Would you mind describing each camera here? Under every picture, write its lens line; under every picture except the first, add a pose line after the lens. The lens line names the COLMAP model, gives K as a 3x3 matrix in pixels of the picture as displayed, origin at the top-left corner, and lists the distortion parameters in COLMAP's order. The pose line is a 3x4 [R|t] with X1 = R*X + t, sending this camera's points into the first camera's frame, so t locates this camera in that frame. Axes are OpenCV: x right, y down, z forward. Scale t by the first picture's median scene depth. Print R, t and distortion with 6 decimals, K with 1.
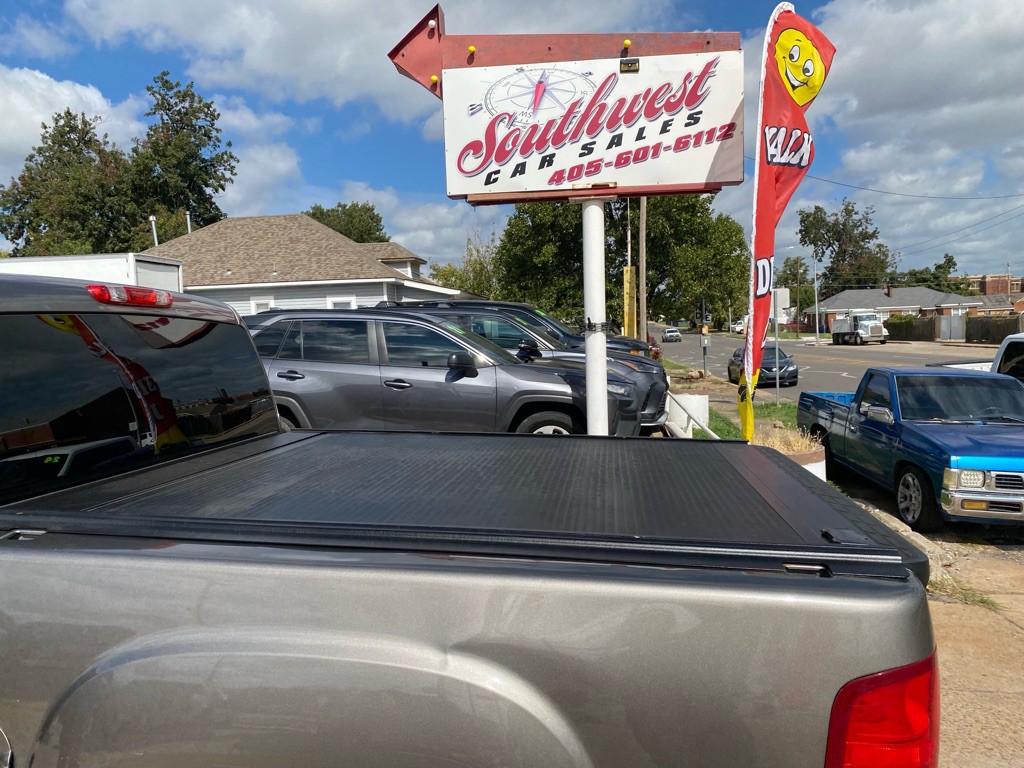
lens RADIAL K [[774.0, 0, 496.0], [0, 774.0, 381.5], [0, 0, 1]] dist [0.052157, -0.061531]
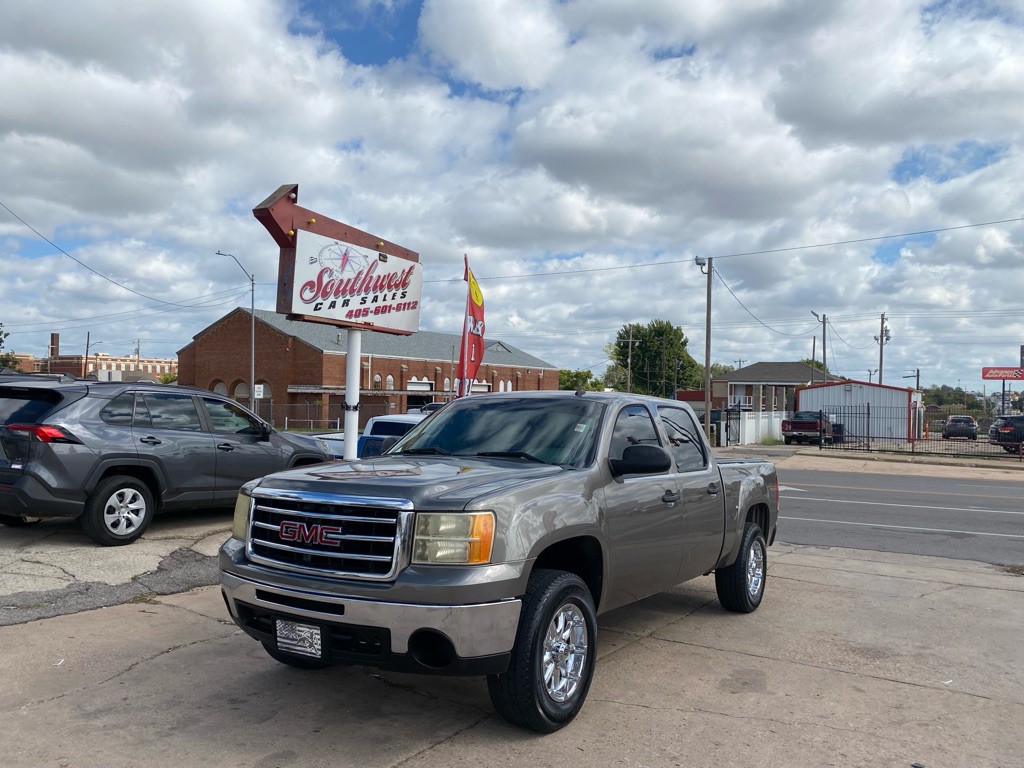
lens RADIAL K [[779.8, 0, 510.1], [0, 779.8, 402.6], [0, 0, 1]] dist [0.152961, -0.241486]
pose [[0.419575, 0.041489, 0.906772, -1.226605], [0.024510, 0.998073, -0.057008, 0.016630], [-0.907390, 0.046144, 0.417750, 0.040346]]
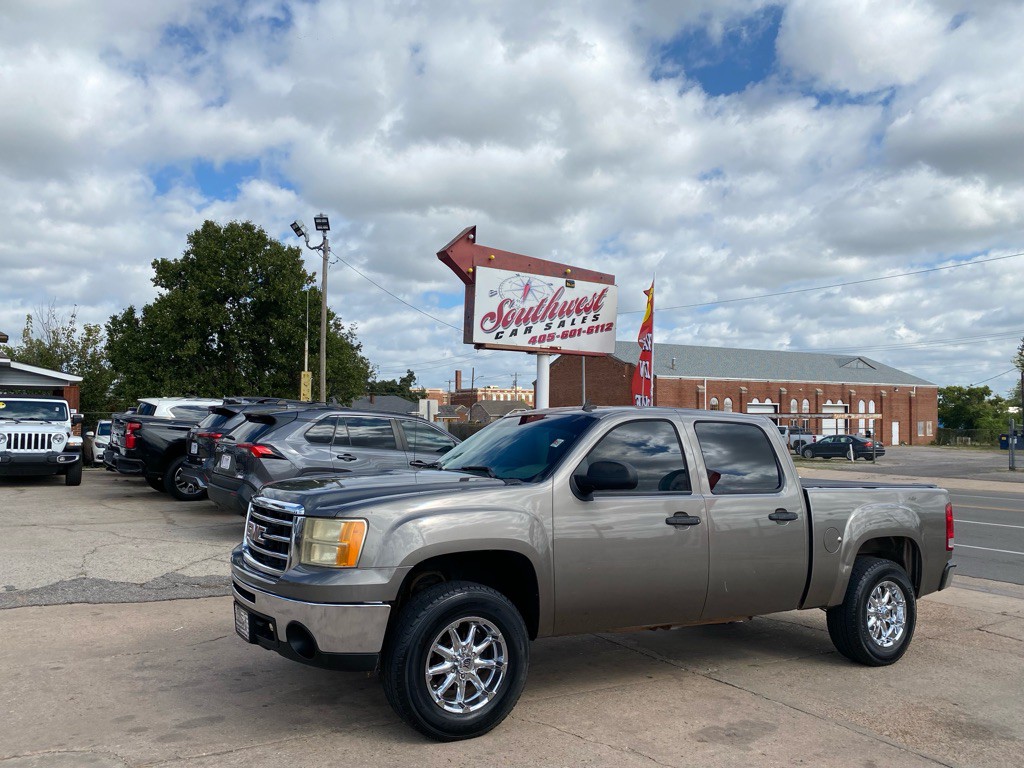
lens RADIAL K [[780.5, 0, 512.0], [0, 780.5, 384.0], [0, 0, 1]] dist [0.013394, -0.005198]
pose [[0.777727, 0.069556, 0.624742, -0.996722], [0.007054, 0.992831, -0.119319, 0.031090], [-0.628563, 0.097205, 0.771661, -0.259002]]
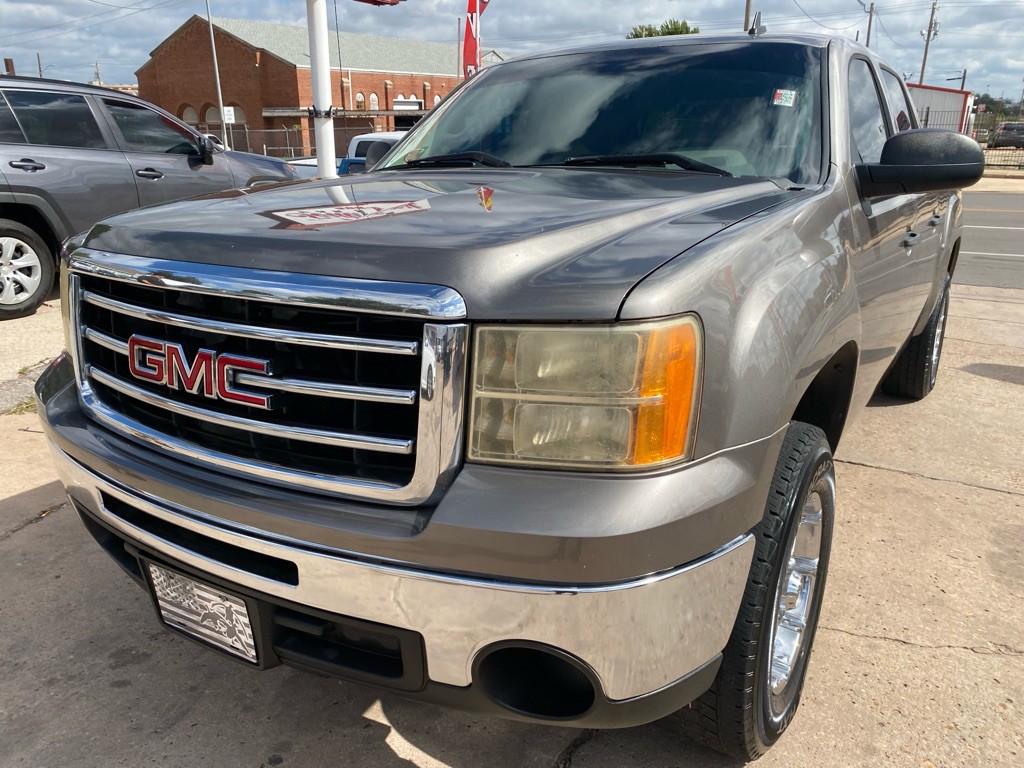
lens RADIAL K [[798.3, 0, 494.6], [0, 798.3, 382.9], [0, 0, 1]] dist [-0.001676, -0.002512]
pose [[0.430661, -0.248808, 0.867540, -0.896092], [0.050919, 0.966416, 0.251888, 0.027151], [-0.901076, -0.064304, 0.428866, 0.261729]]
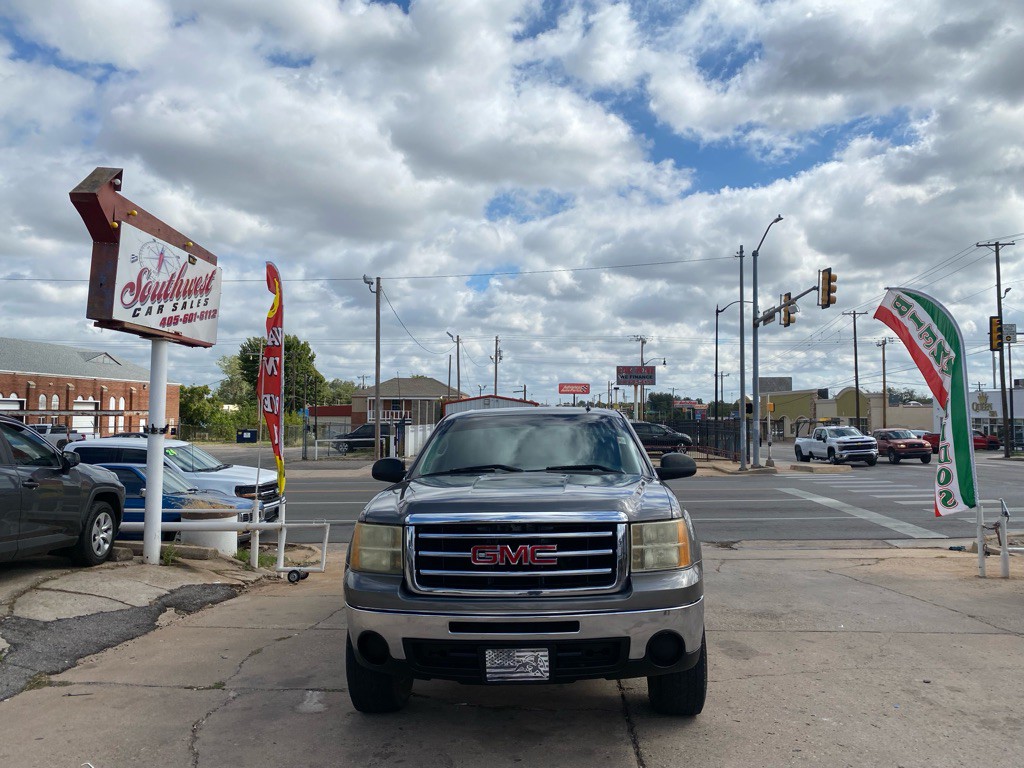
lens RADIAL K [[800.9, 0, 494.4], [0, 800.9, 380.9], [0, 0, 1]] dist [0.096339, -0.001519]
pose [[-0.039953, 0.084706, 0.995605, -1.360081], [0.064140, 0.994563, -0.082044, -0.004695], [-0.997141, 0.060580, -0.045169, 0.486742]]
